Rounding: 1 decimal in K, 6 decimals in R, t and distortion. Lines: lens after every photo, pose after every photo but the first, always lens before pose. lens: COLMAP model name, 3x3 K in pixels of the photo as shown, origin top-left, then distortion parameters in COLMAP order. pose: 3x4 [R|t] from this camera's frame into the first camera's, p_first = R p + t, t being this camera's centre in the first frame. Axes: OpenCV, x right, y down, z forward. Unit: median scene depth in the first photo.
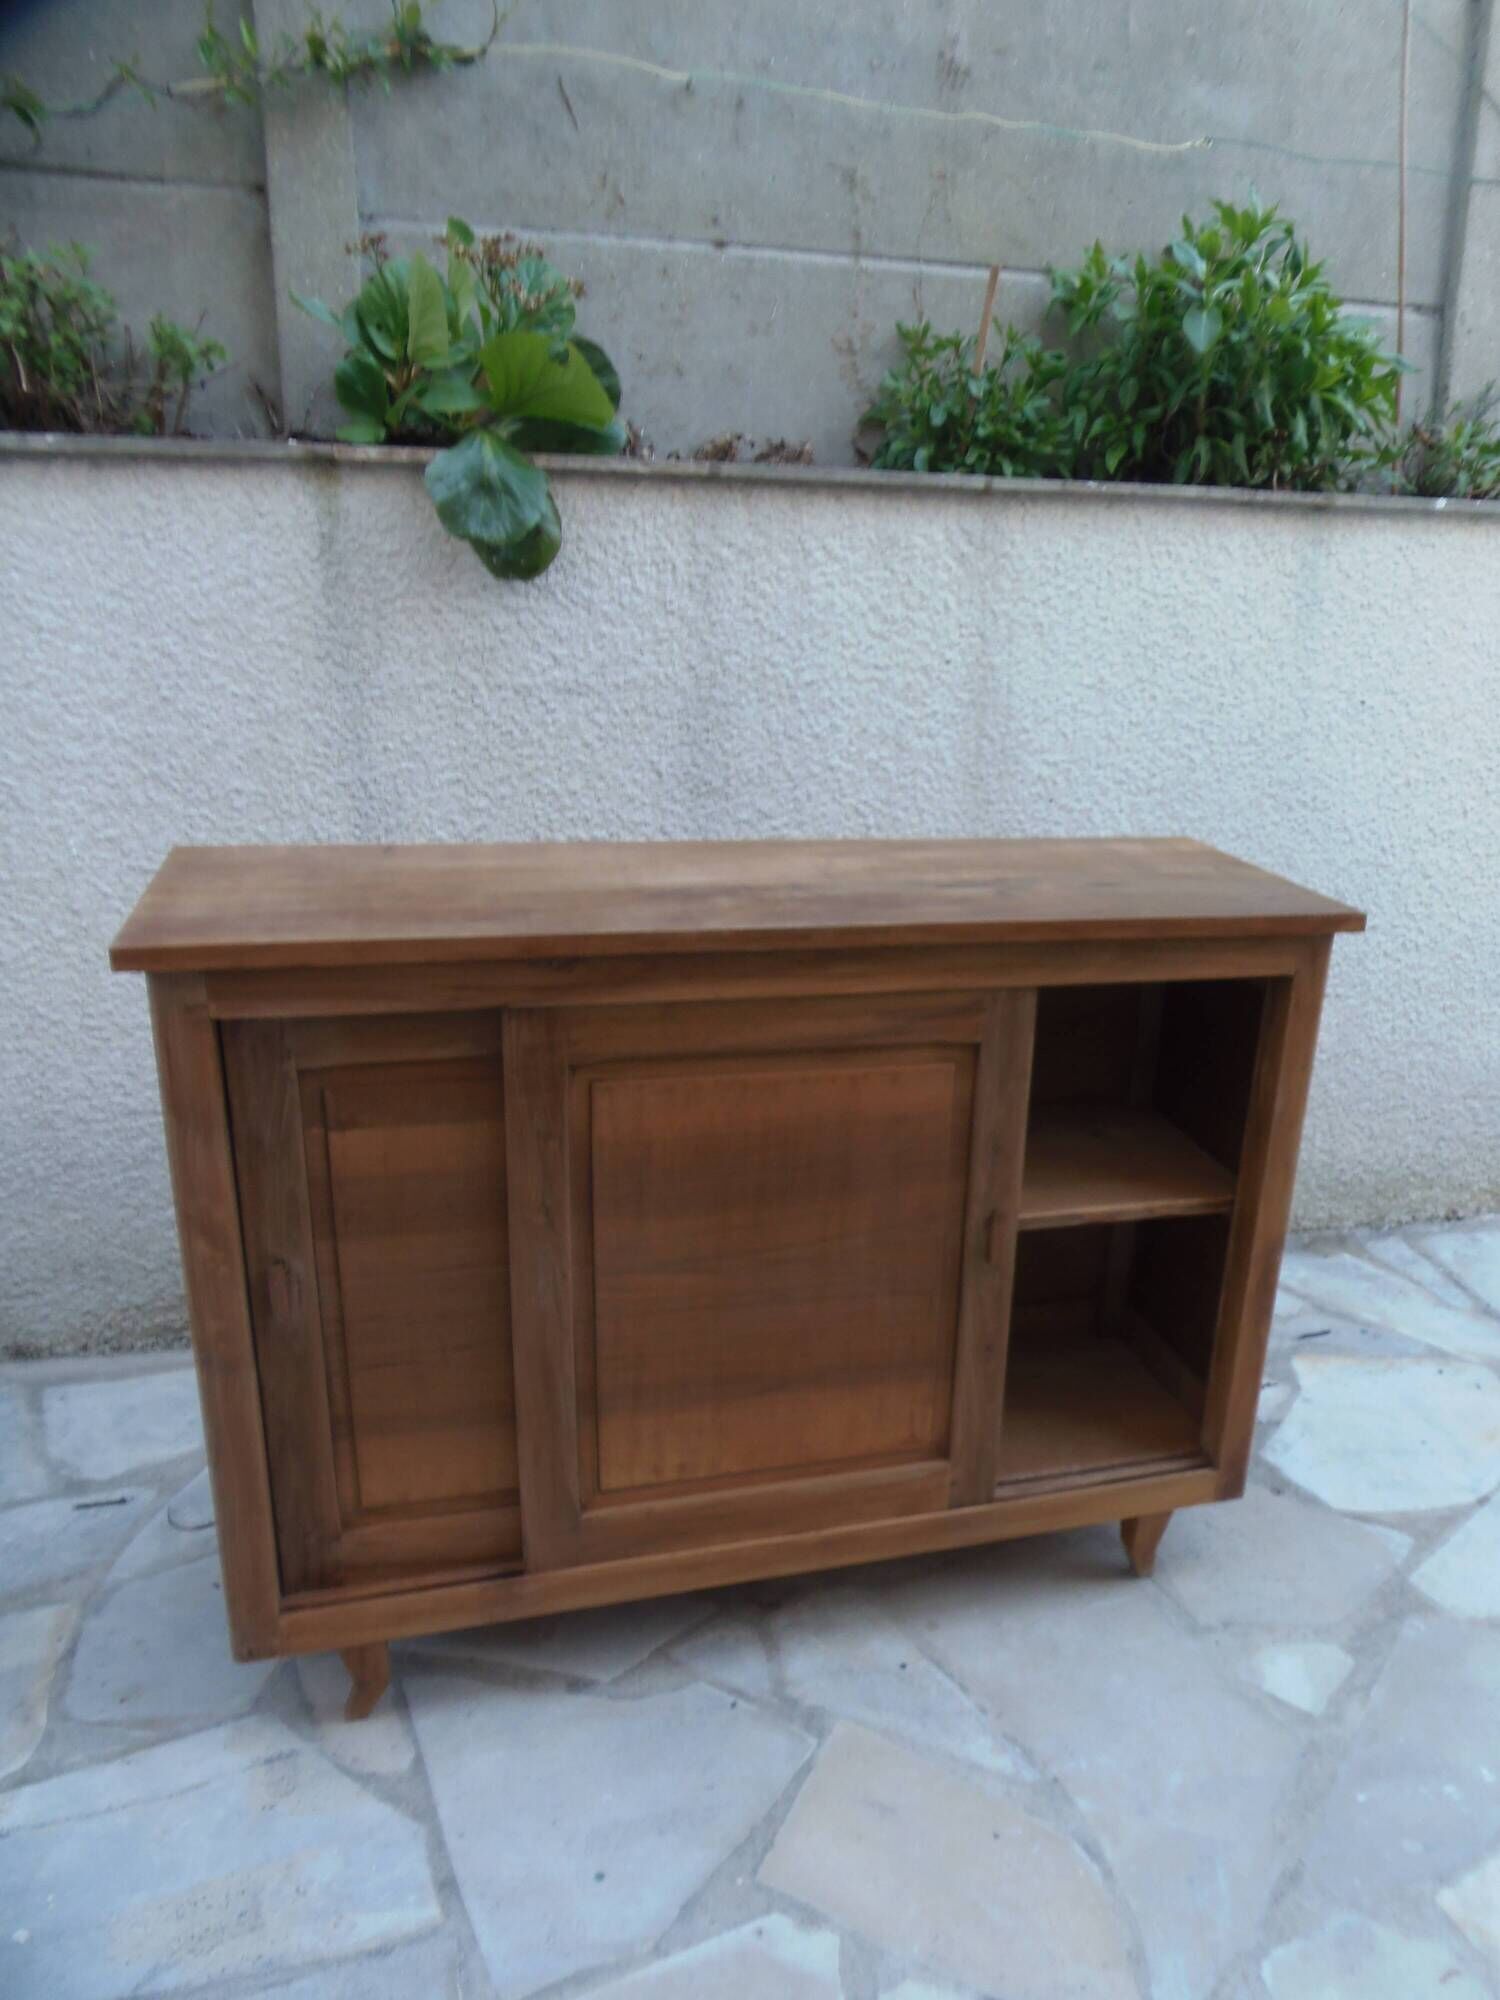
lens RADIAL K [[1461.0, 0, 862.2], [0, 1461.0, 1034.6], [0, 0, 1]] dist [-0.020583, 0.002536]
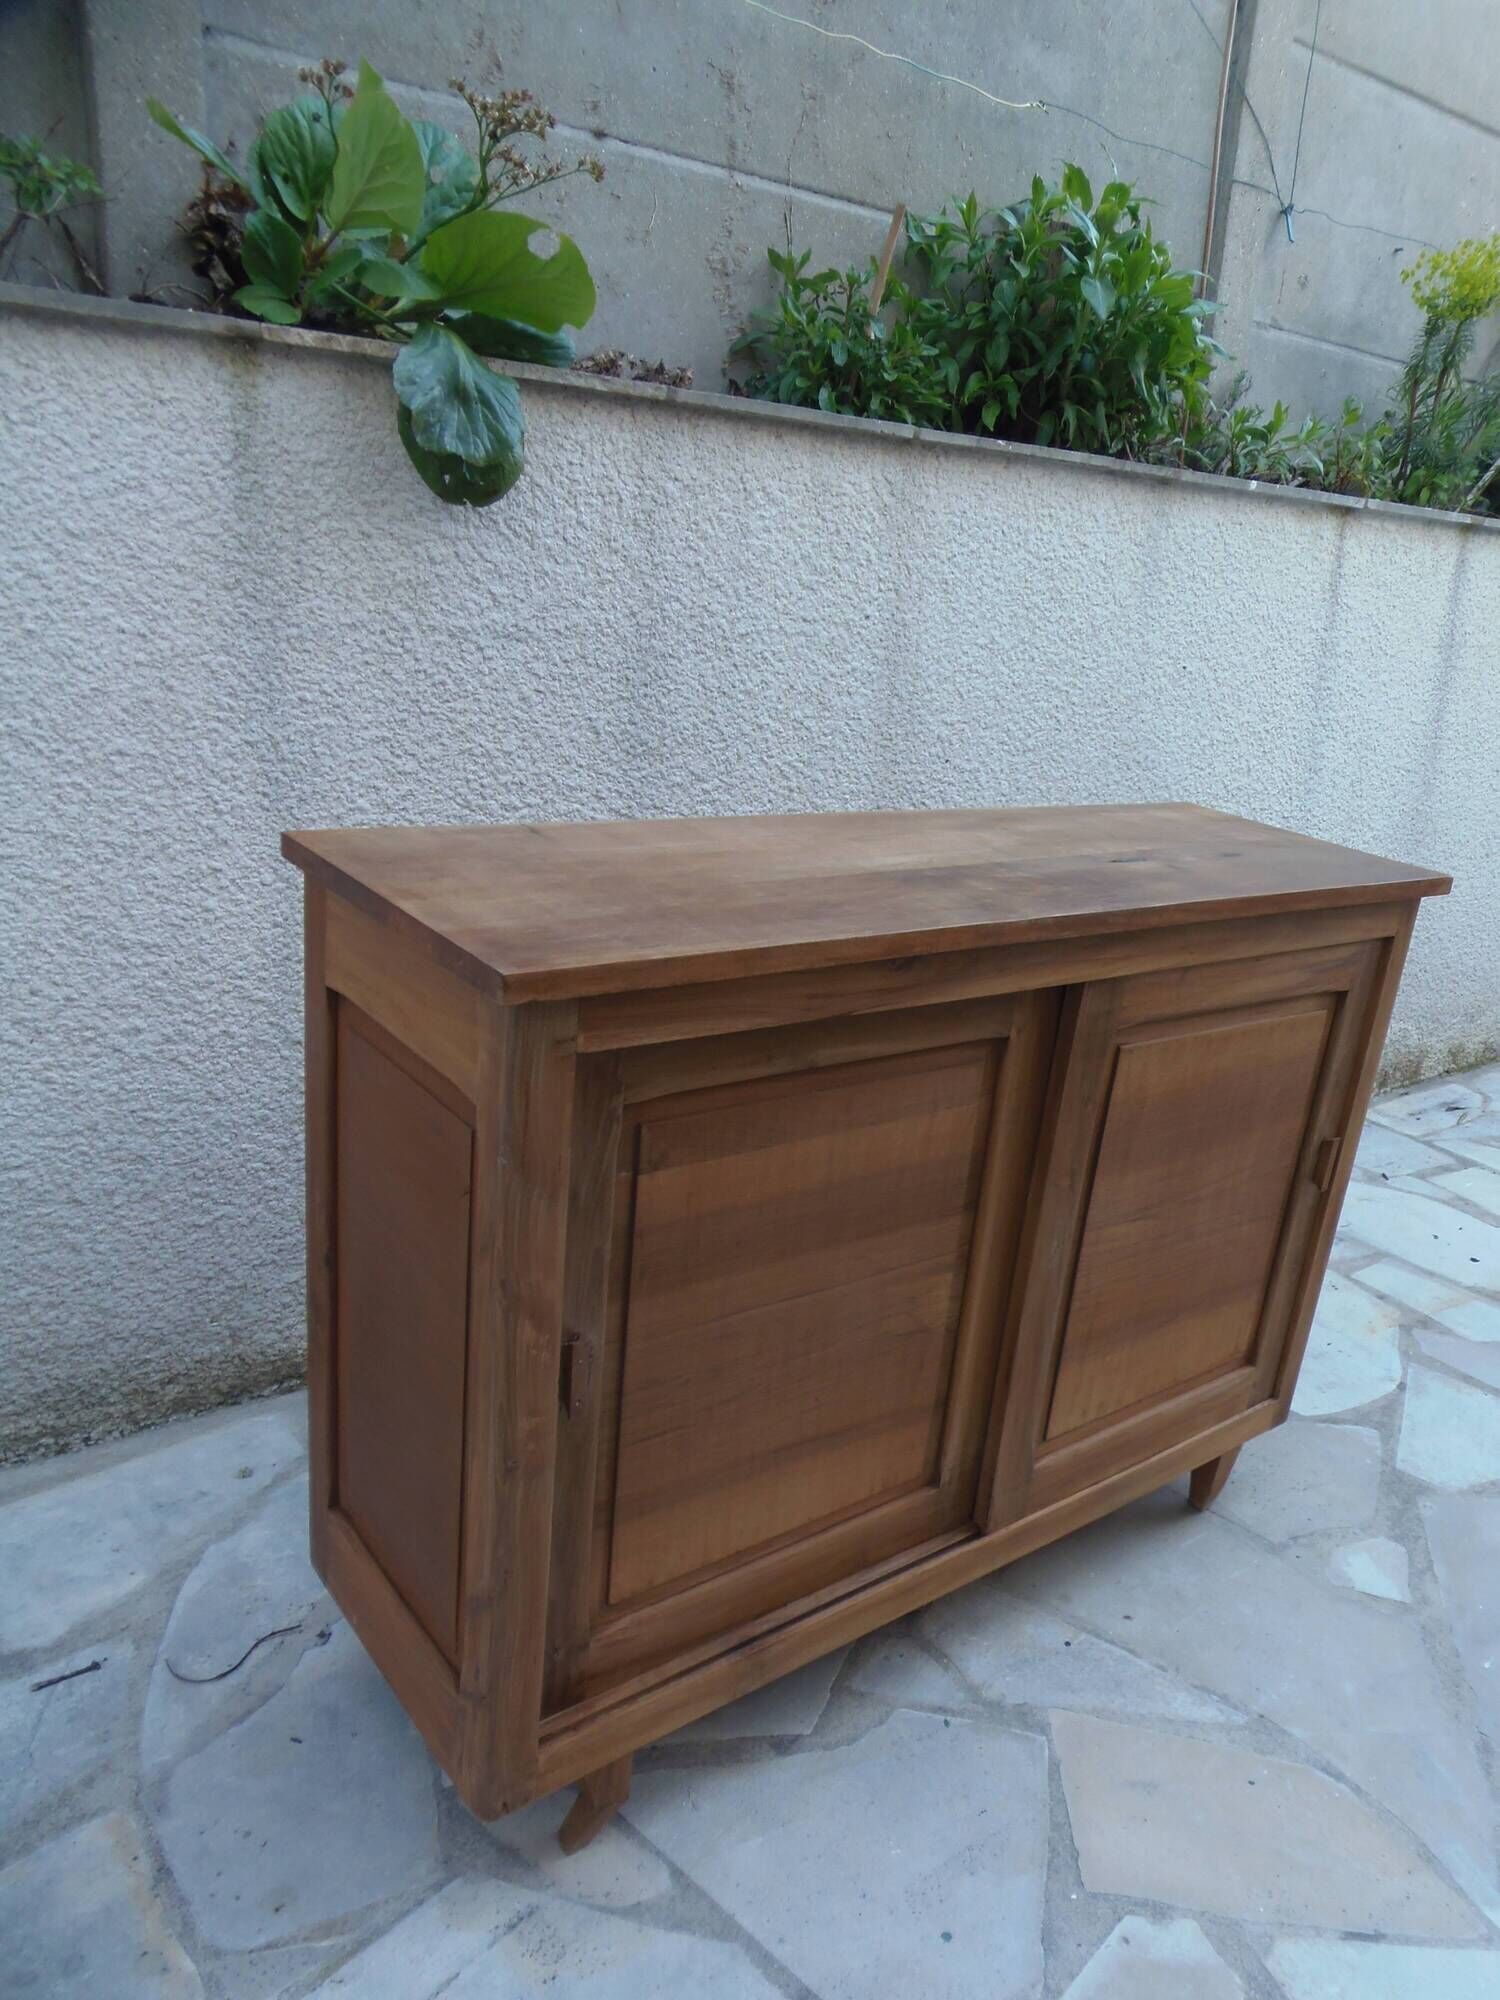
lens RADIAL K [[1477.0, 0, 850.1], [0, 1477.0, 1030.5], [0, 0, 1]] dist [-0.010077, -0.045914]
pose [[0.922673, -0.067179, 0.379686, -0.354694], [0.053104, 0.997462, 0.047435, -0.031522], [-0.381909, -0.023604, 0.923898, 0.102902]]
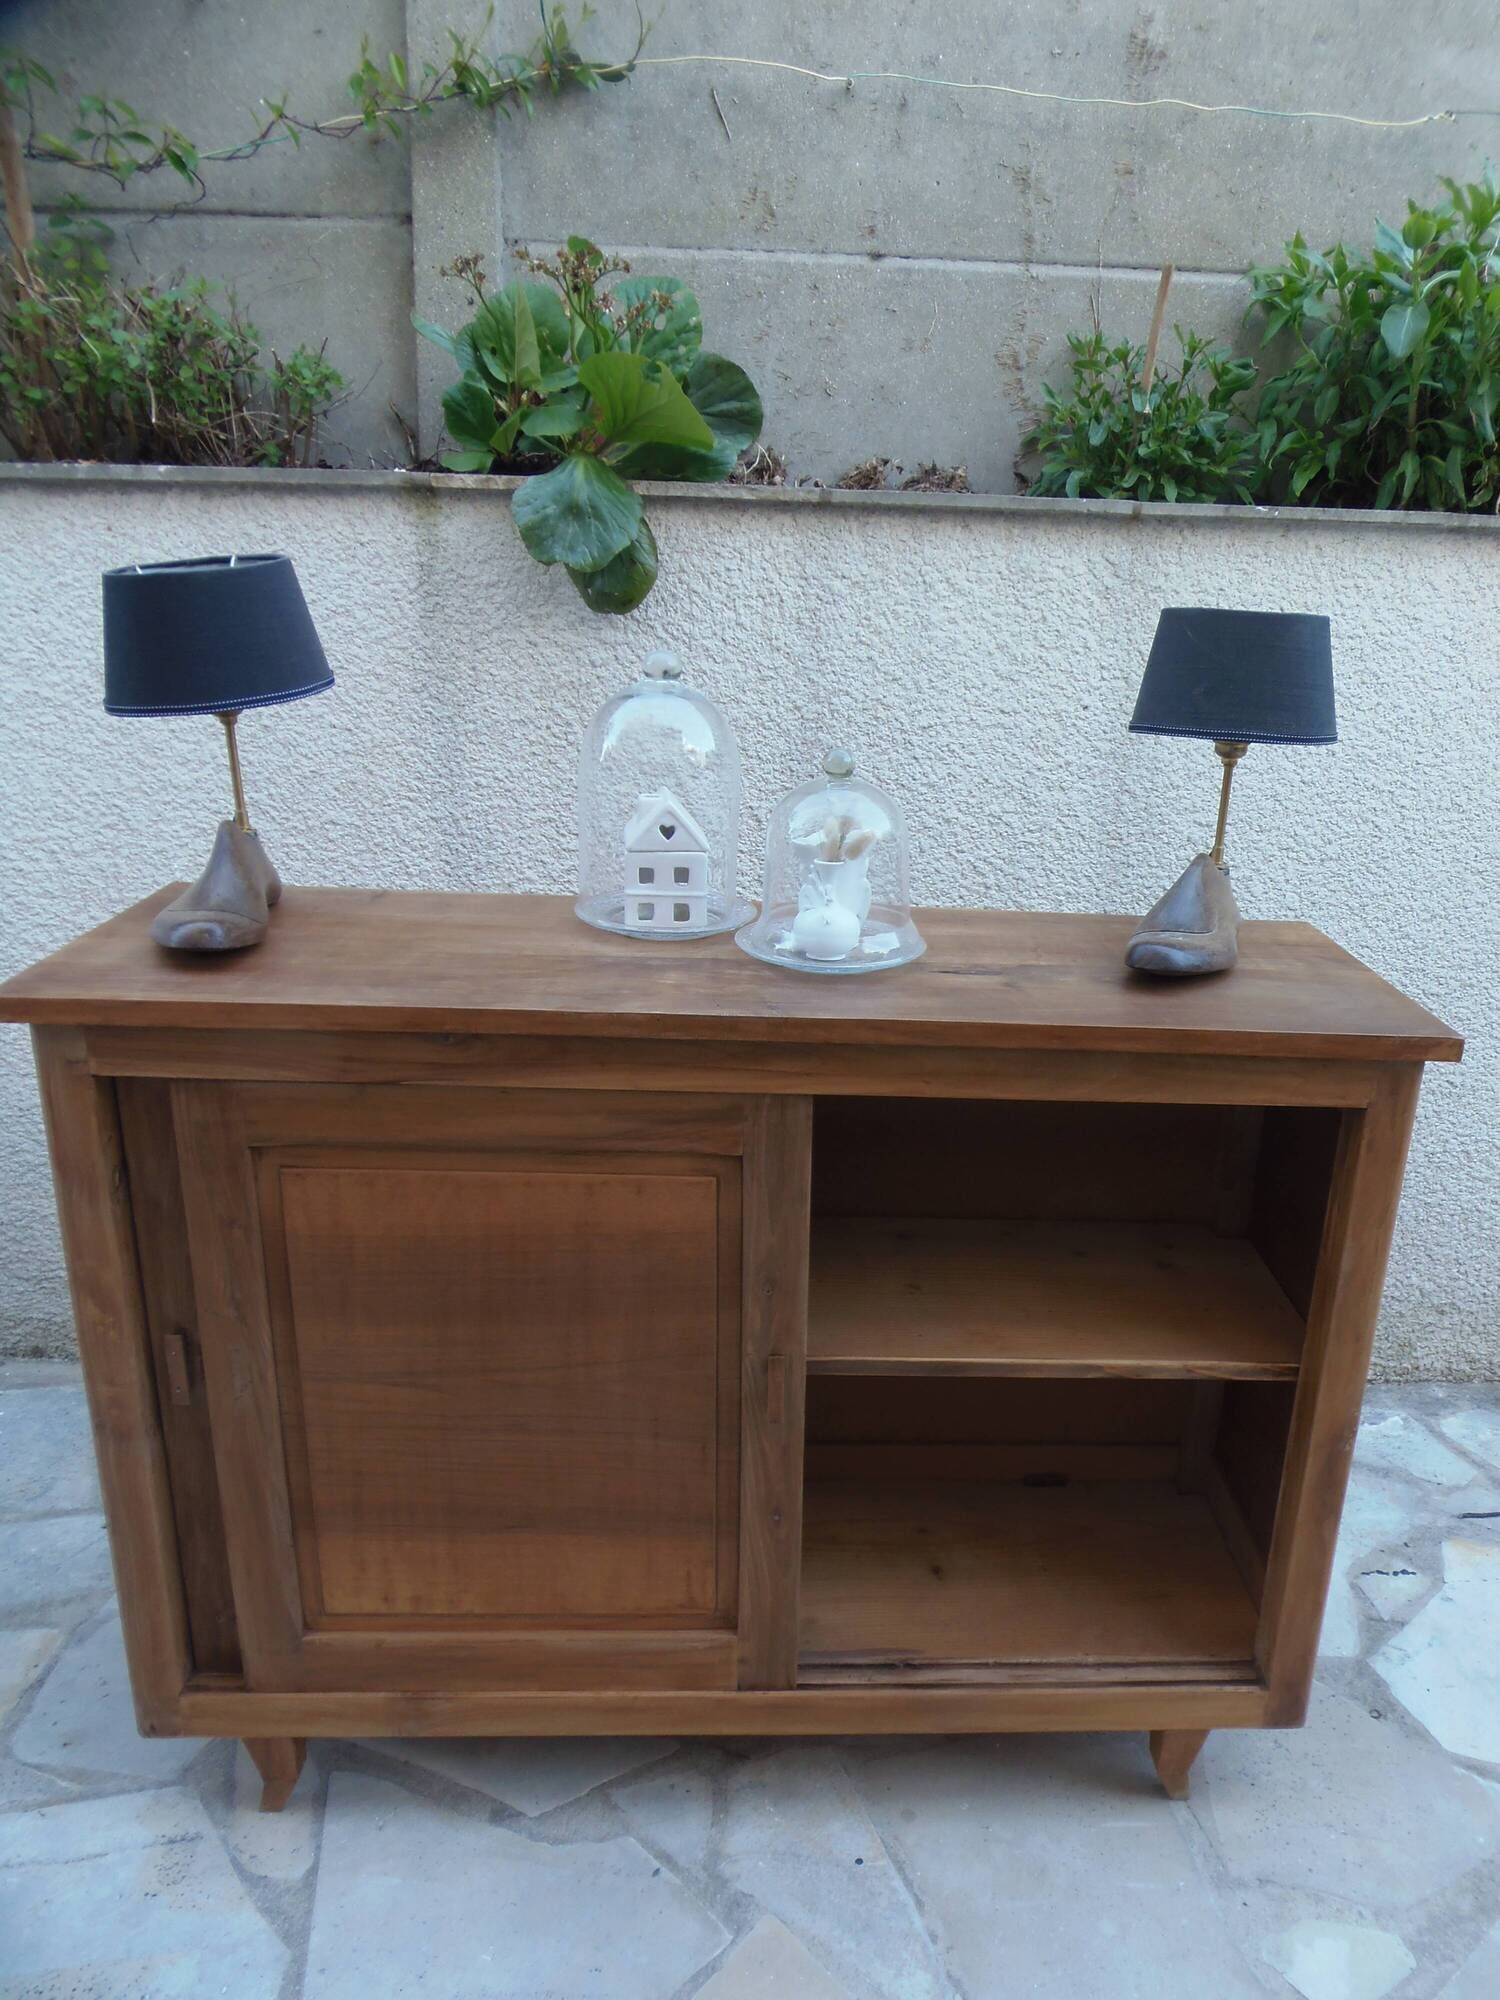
lens RADIAL K [[1457.0, 0, 852.6], [0, 1457.0, 1032.4], [0, 0, 1]] dist [-0.013803, -0.002252]
pose [[0.972062, 0.071338, -0.223620, 0.139609], [-0.075864, 0.997049, -0.011703, -0.037096], [0.222126, 0.028341, 0.974606, 0.108198]]
